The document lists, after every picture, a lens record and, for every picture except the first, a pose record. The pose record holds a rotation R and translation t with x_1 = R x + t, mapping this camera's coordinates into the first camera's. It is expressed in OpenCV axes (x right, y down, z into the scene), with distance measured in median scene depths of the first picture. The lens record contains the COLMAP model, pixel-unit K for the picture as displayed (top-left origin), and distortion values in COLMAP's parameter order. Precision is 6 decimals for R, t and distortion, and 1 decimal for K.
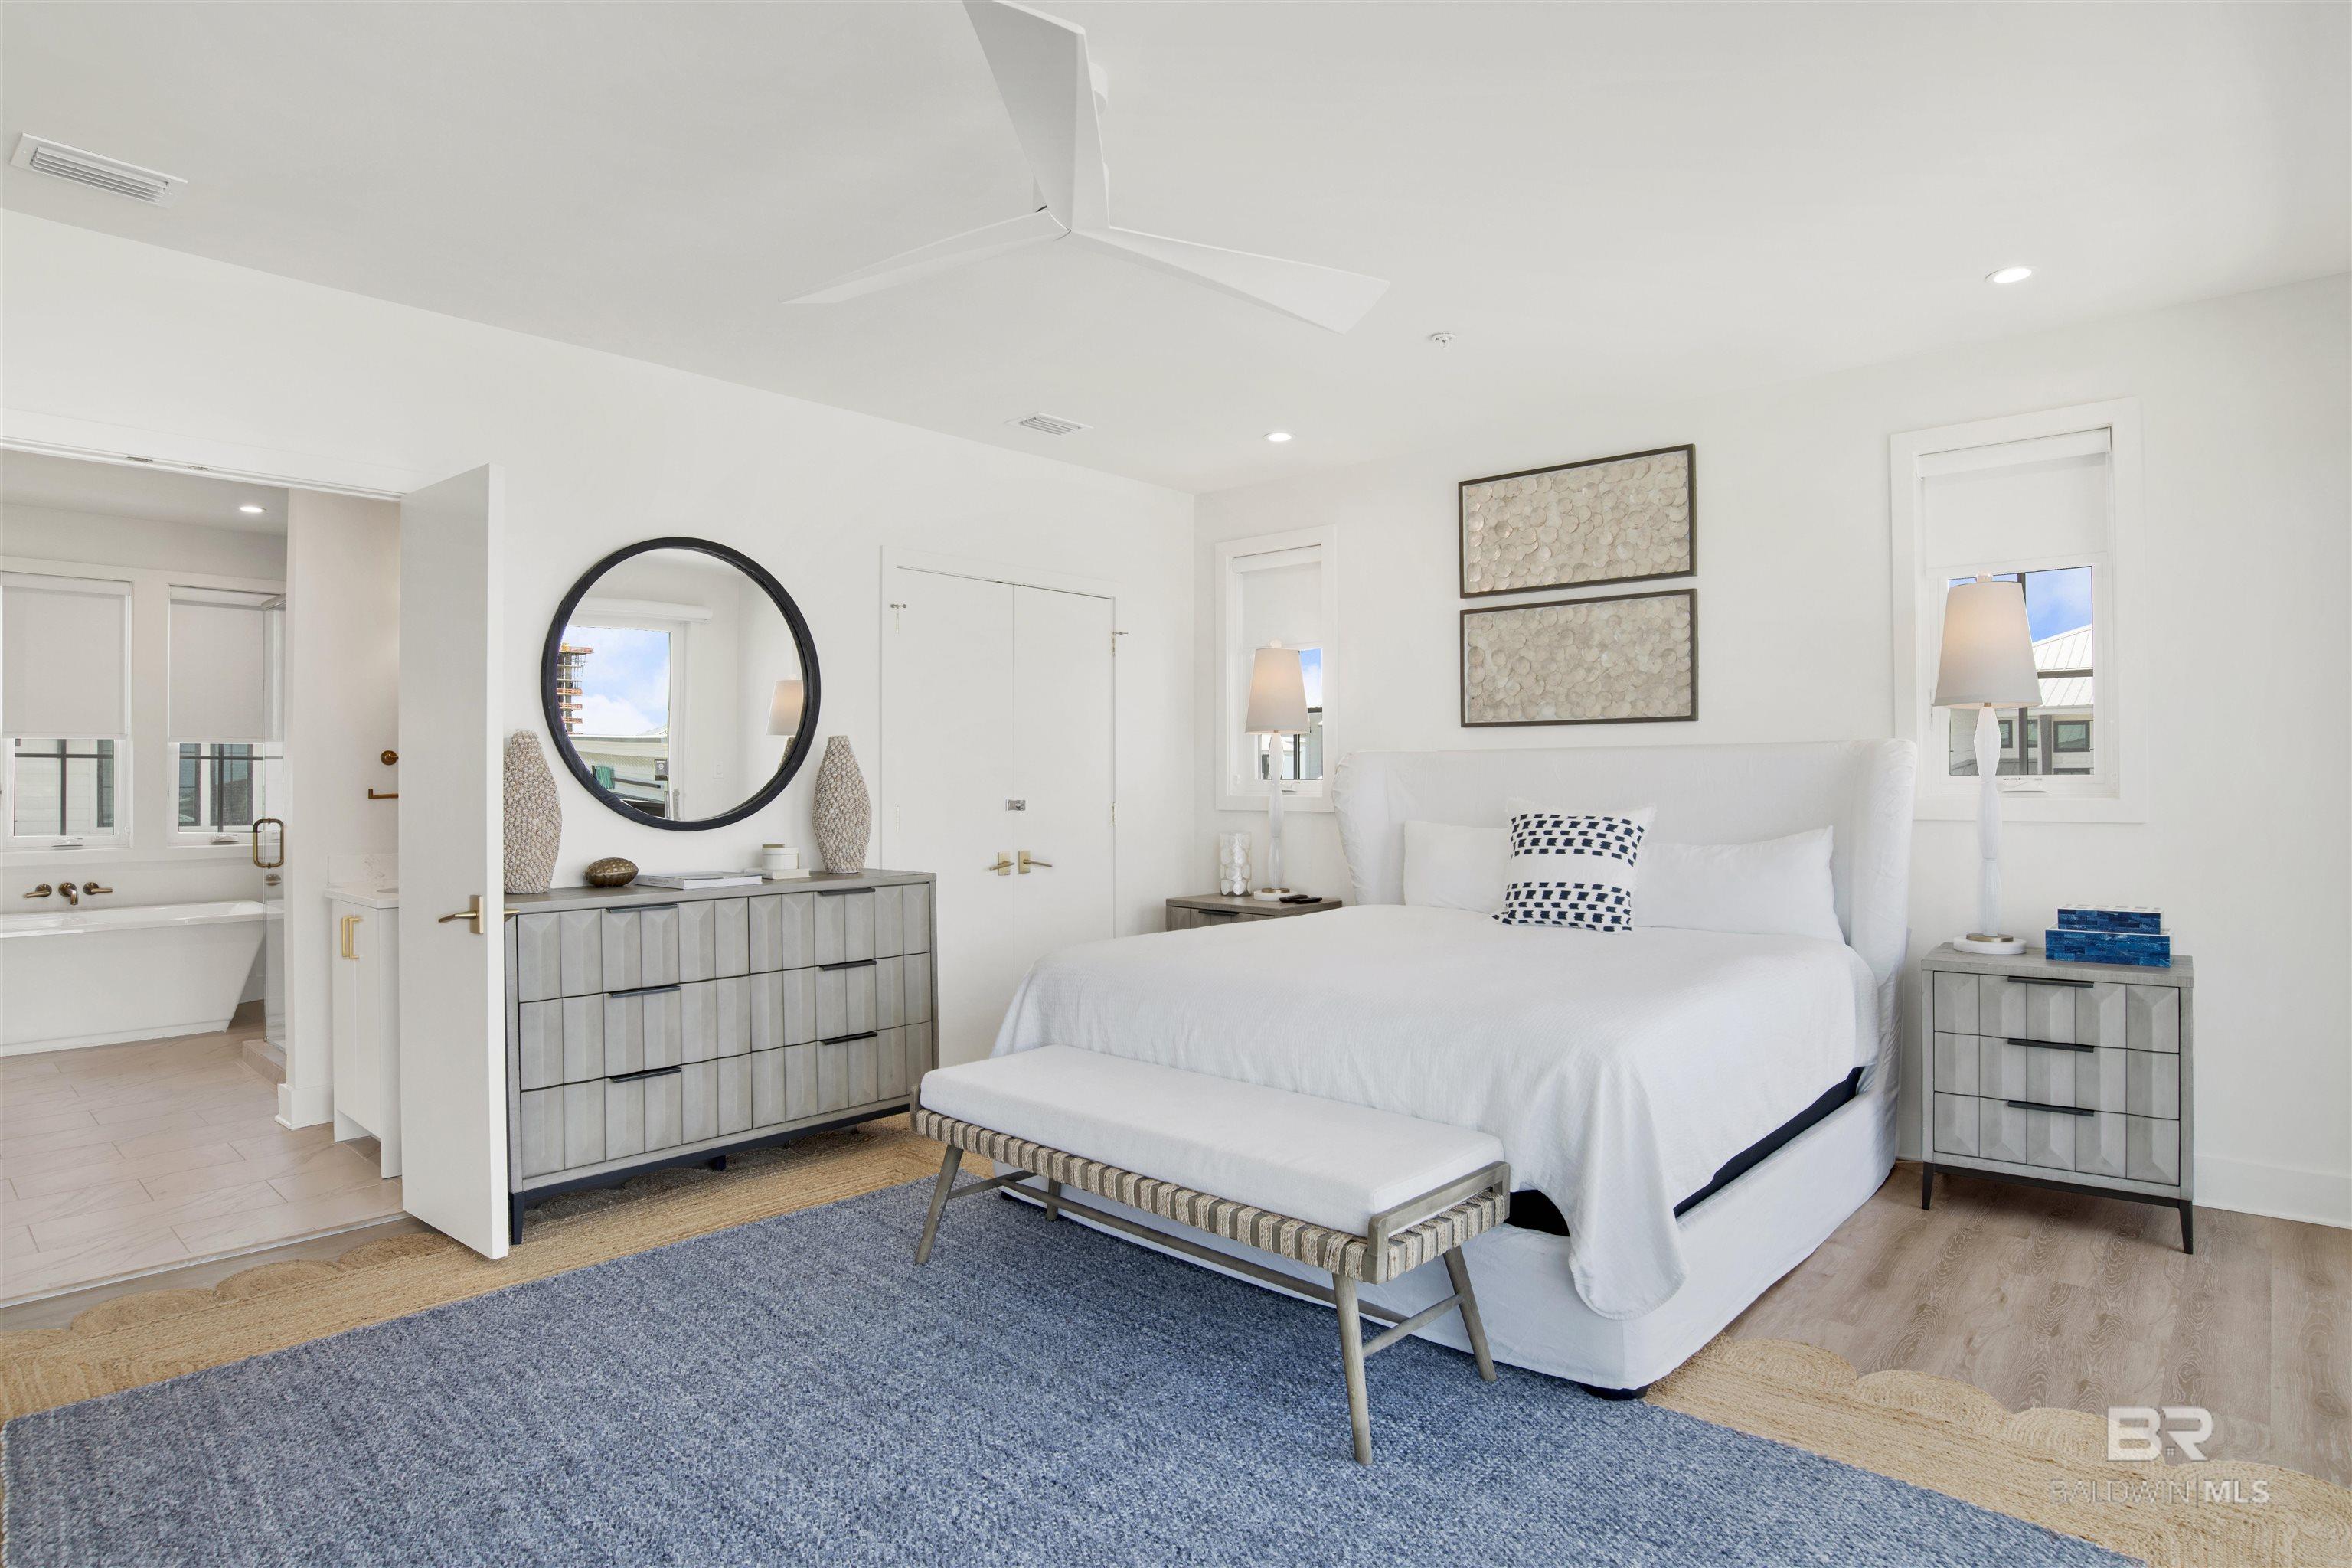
lens RADIAL K [[1268.1, 0, 1185.9], [0, 1268.1, 771.6], [0, 0, 1]] dist [-0.059457, 0.005932]
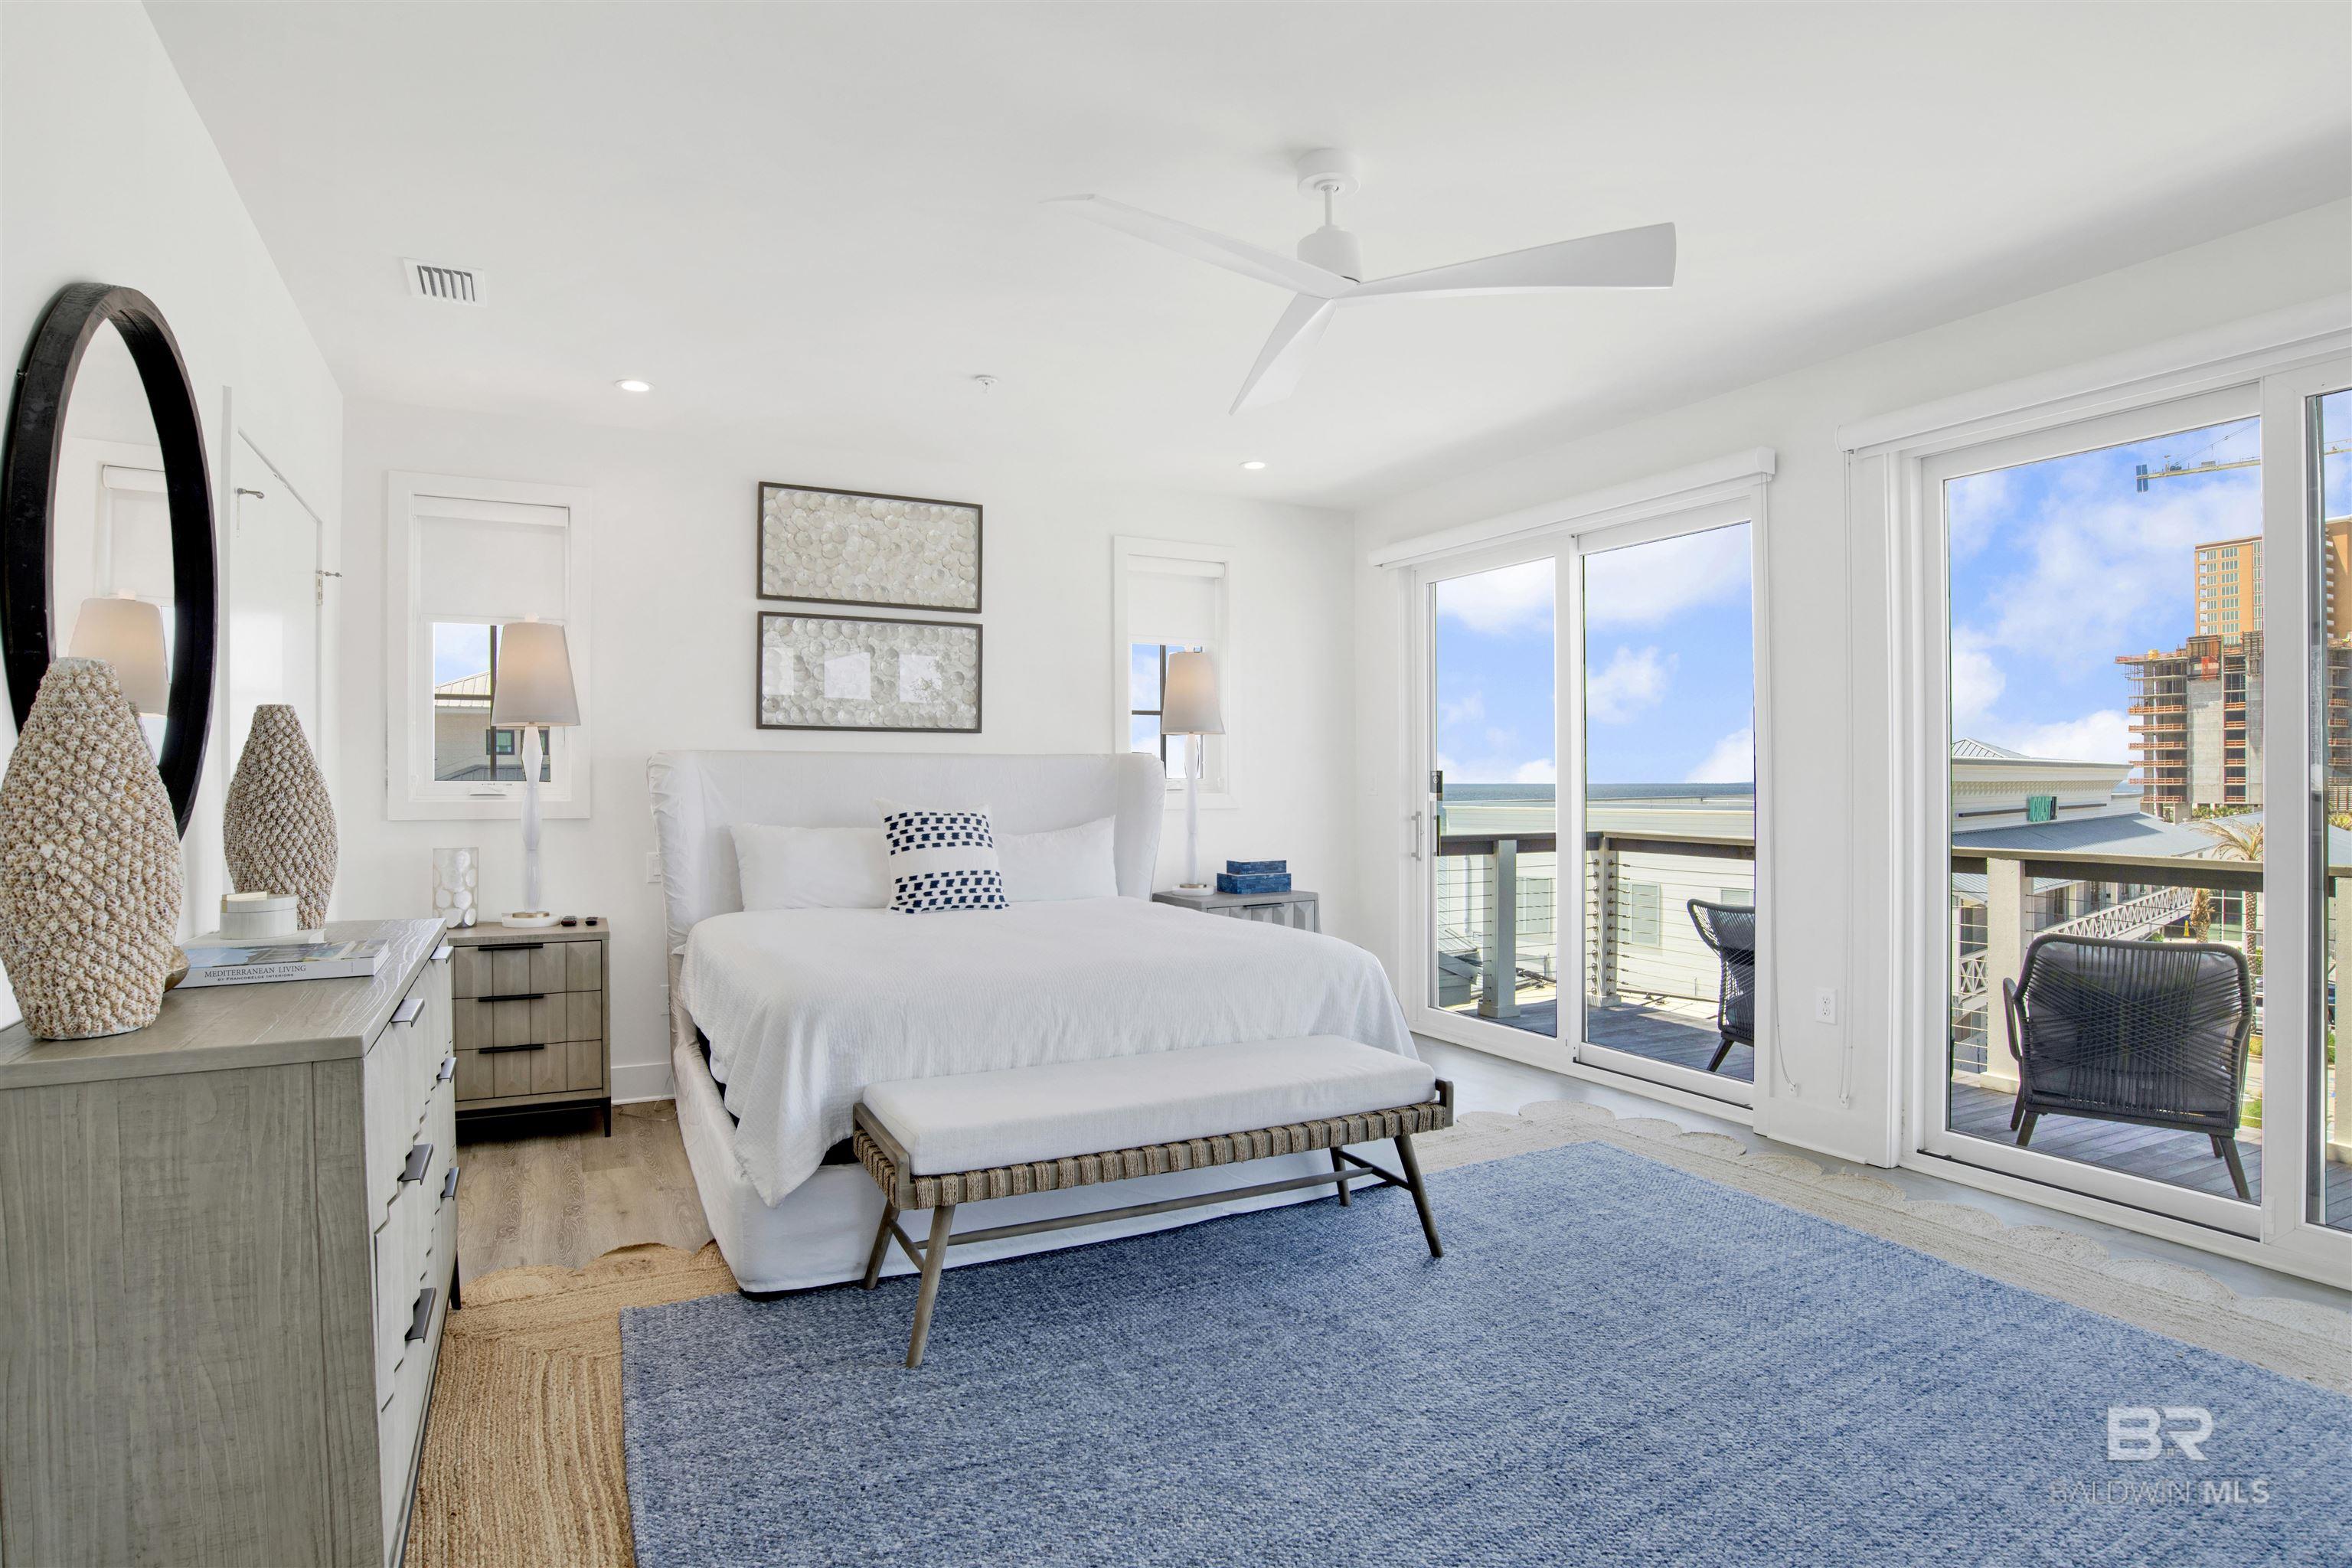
lens RADIAL K [[1268.1, 0, 1123.8], [0, 1268.1, 796.5], [0, 0, 1]] dist [-0.059457, 0.005932]
pose [[0.350310, -0.007881, 0.936601, -0.694008], [-0.004235, 0.999941, 0.009998, 0.007586], [-0.936624, -0.007468, 0.350256, 0.439856]]
